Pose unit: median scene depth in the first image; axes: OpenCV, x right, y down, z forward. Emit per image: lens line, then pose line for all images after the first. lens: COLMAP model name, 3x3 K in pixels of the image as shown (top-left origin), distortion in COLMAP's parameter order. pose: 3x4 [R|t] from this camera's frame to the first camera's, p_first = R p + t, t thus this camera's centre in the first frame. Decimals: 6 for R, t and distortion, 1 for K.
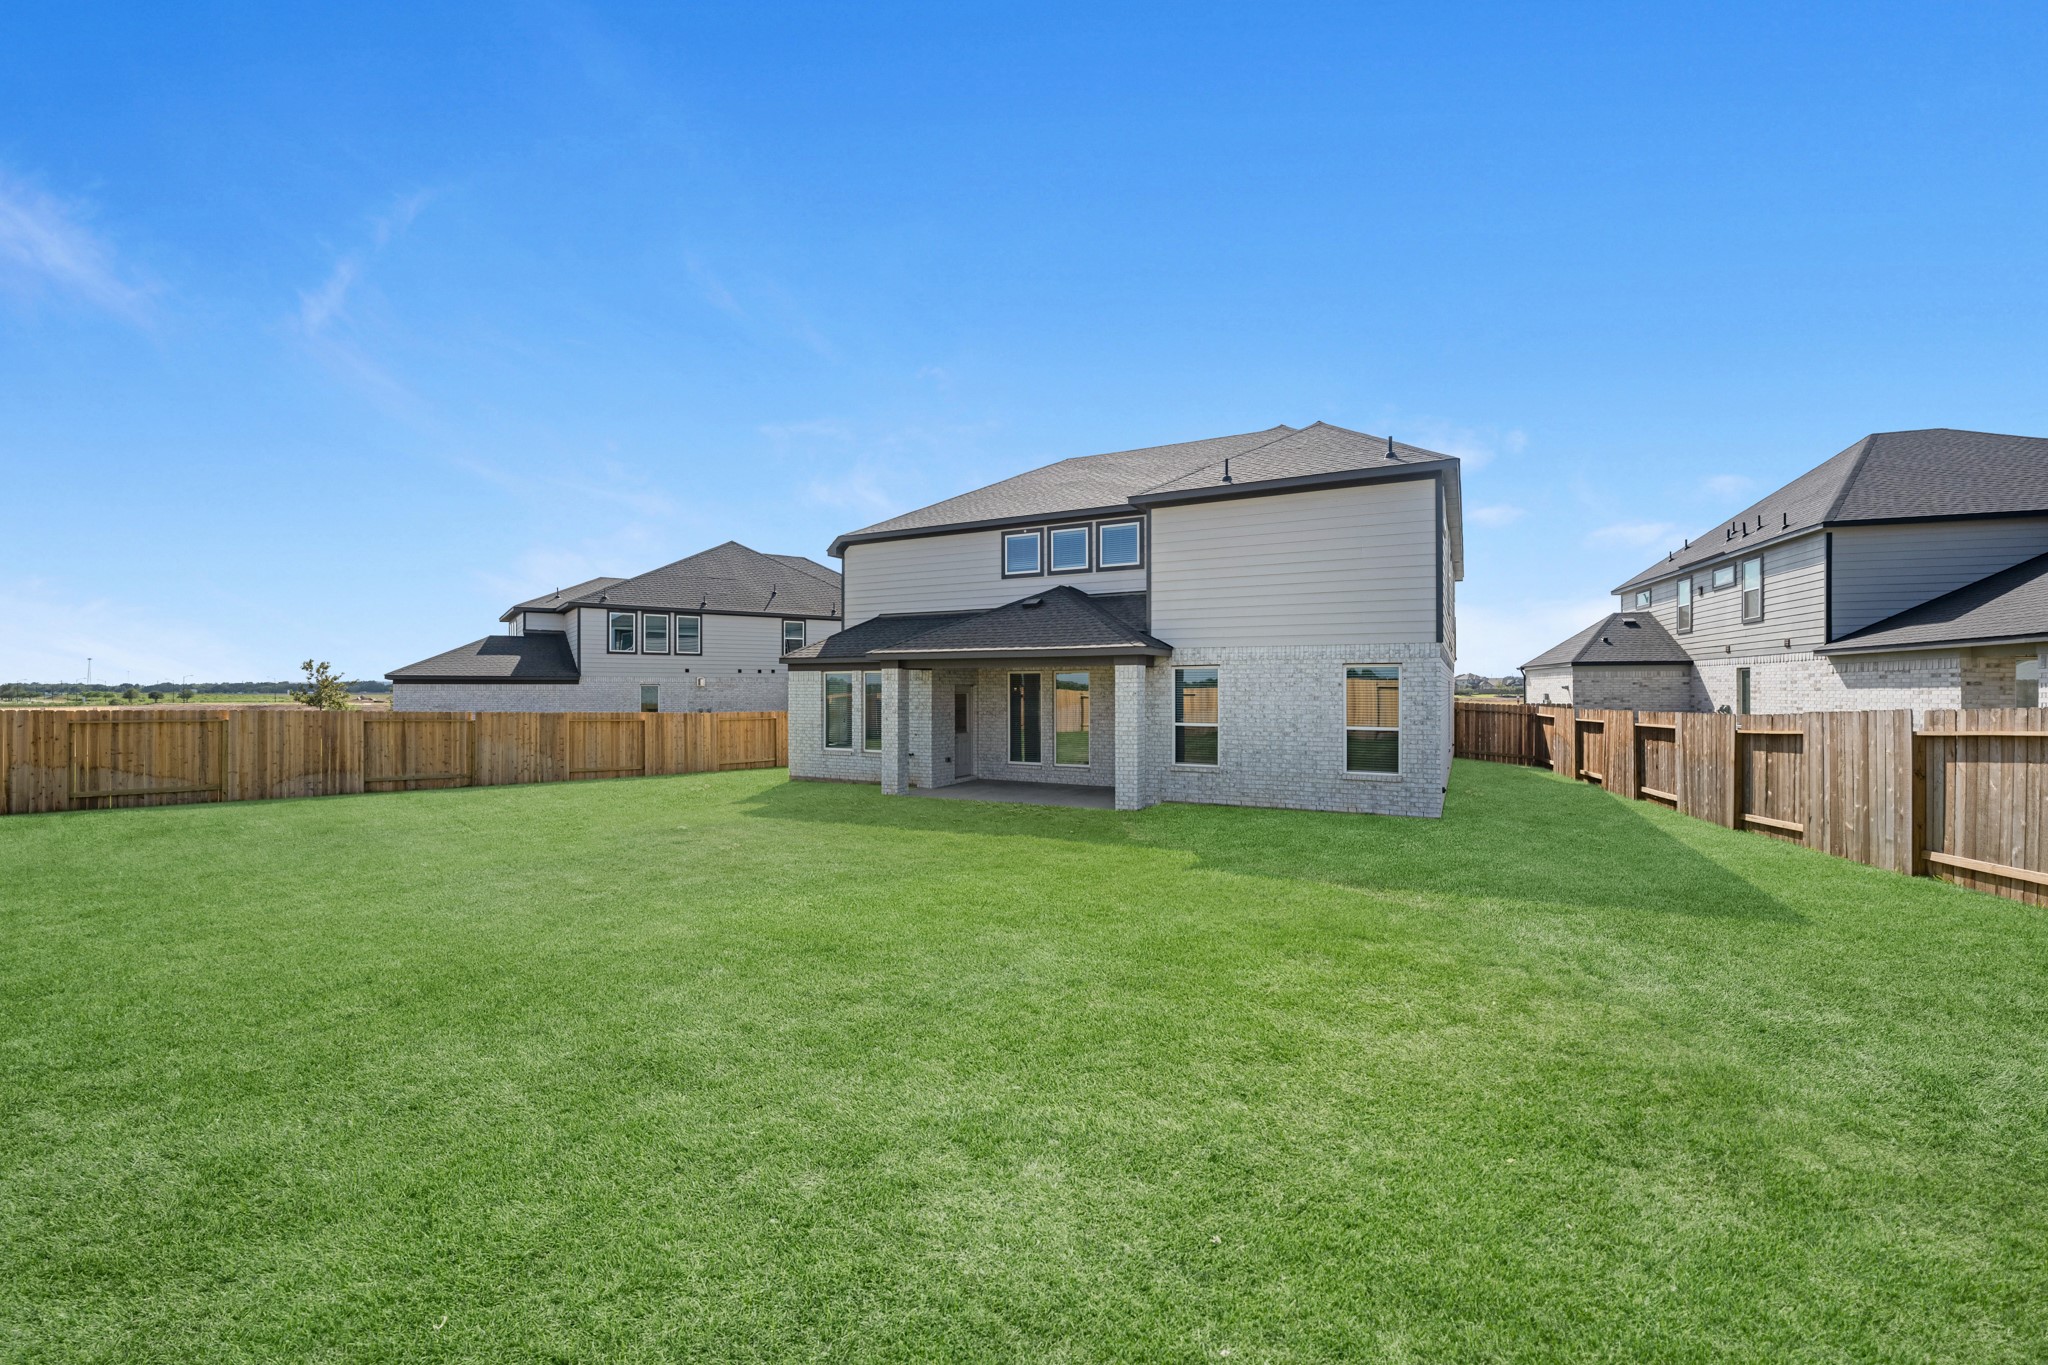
lens RADIAL K [[844.8, 0, 1025.7], [0, 844.8, 685.8], [0, 0, 1]] dist [0.009057, -0.000013]
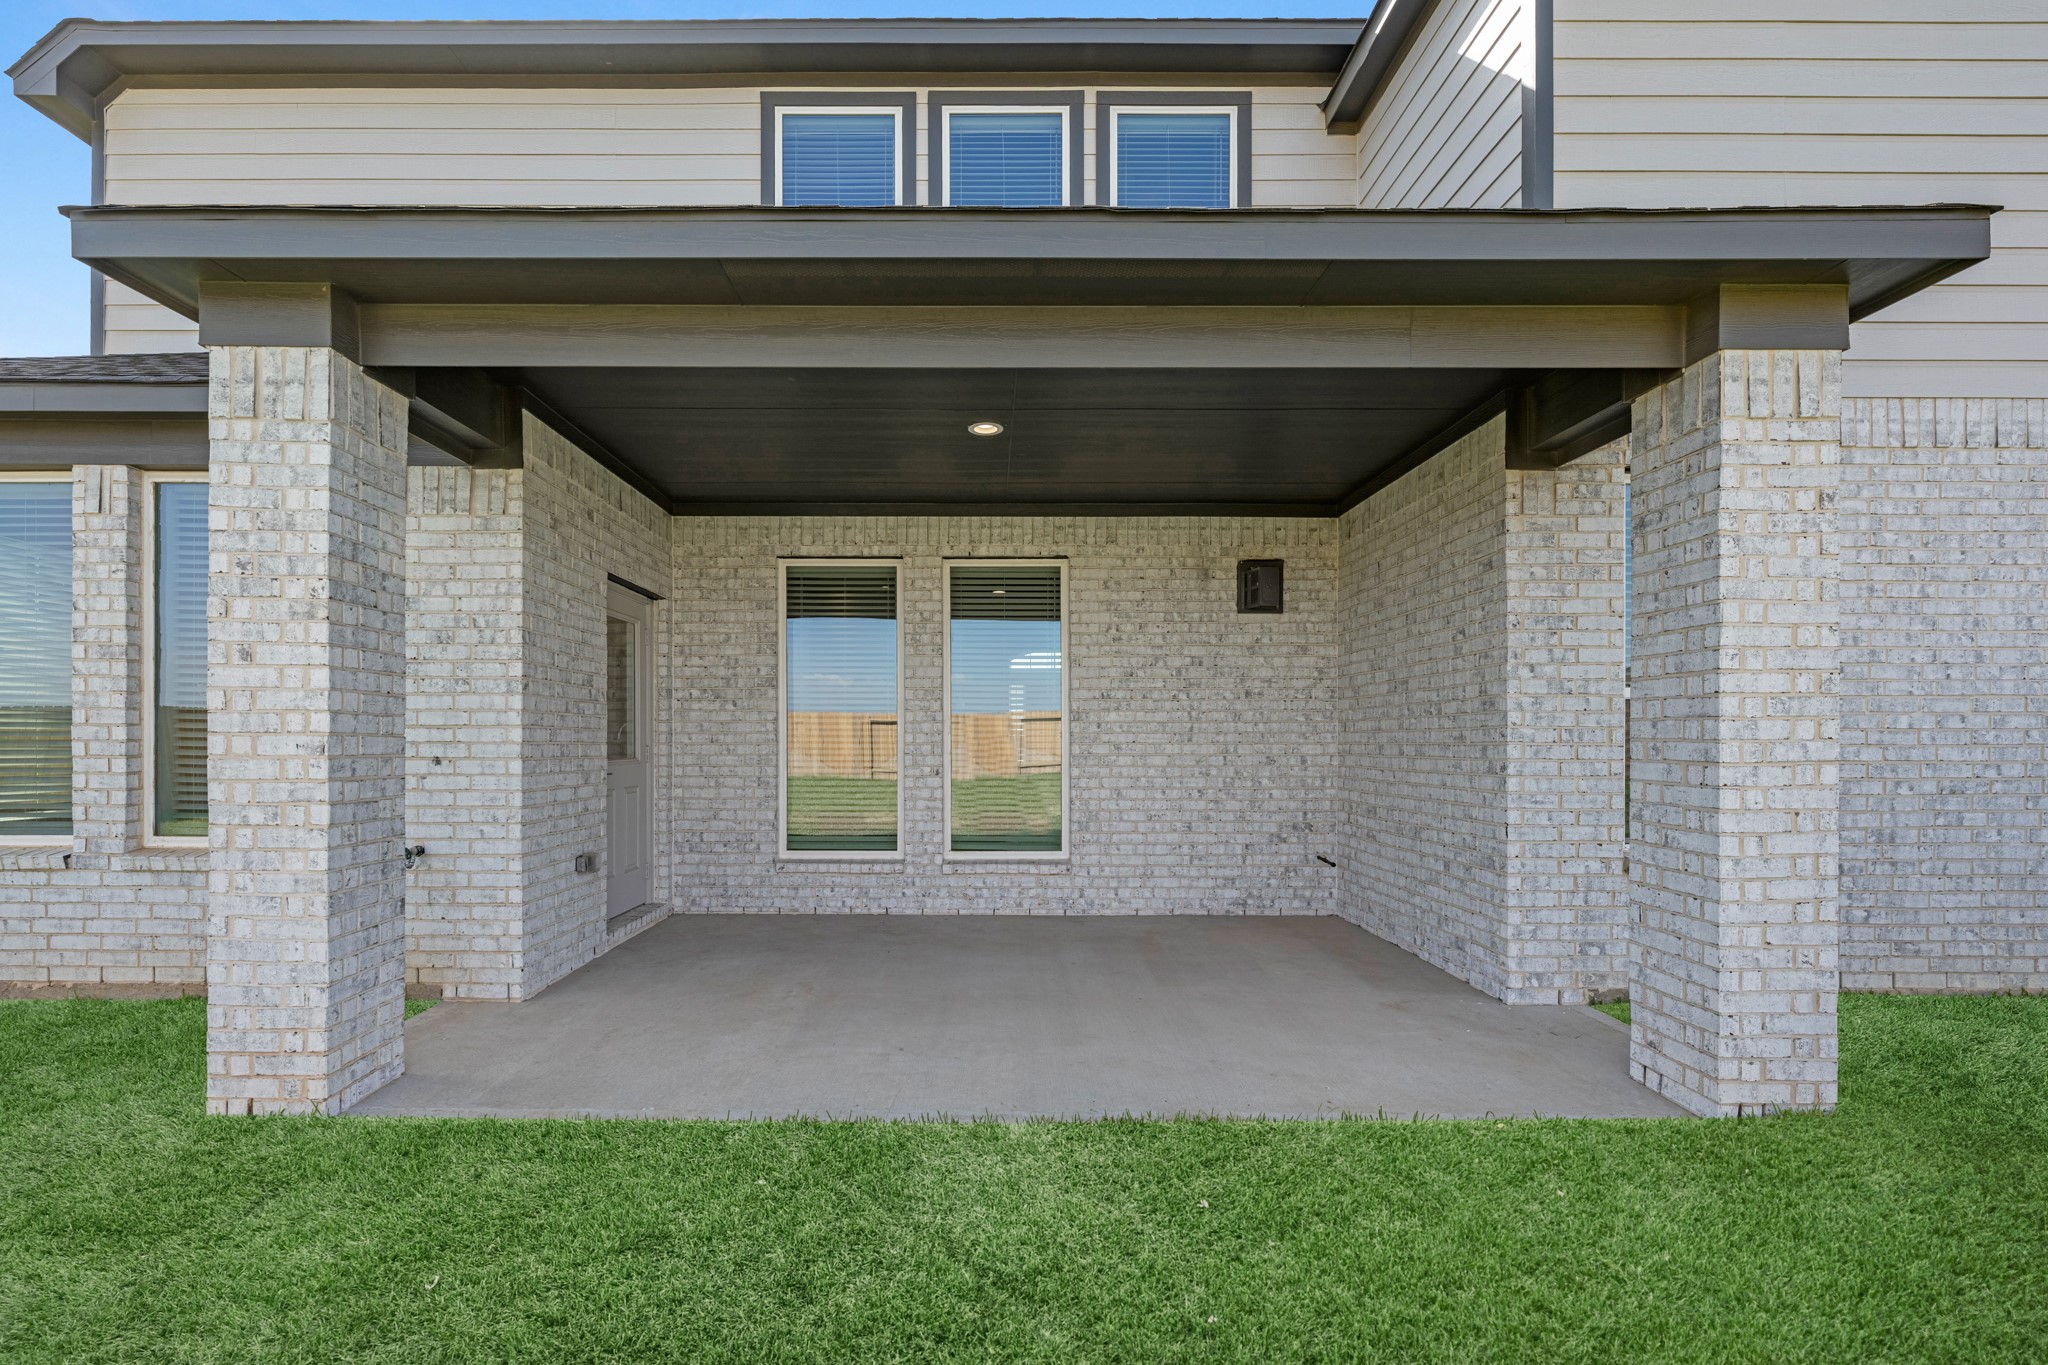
lens RADIAL K [[844.8, 0, 961.4], [0, 844.8, 739.6], [0, 0, 1]] dist [0.009057, -0.000013]
pose [[0.891612, 0.002979, 0.452790, -0.108870], [-0.002775, 0.999996, -0.001116, 0.052565], [-0.452791, -0.000262, 0.891617, 0.745909]]
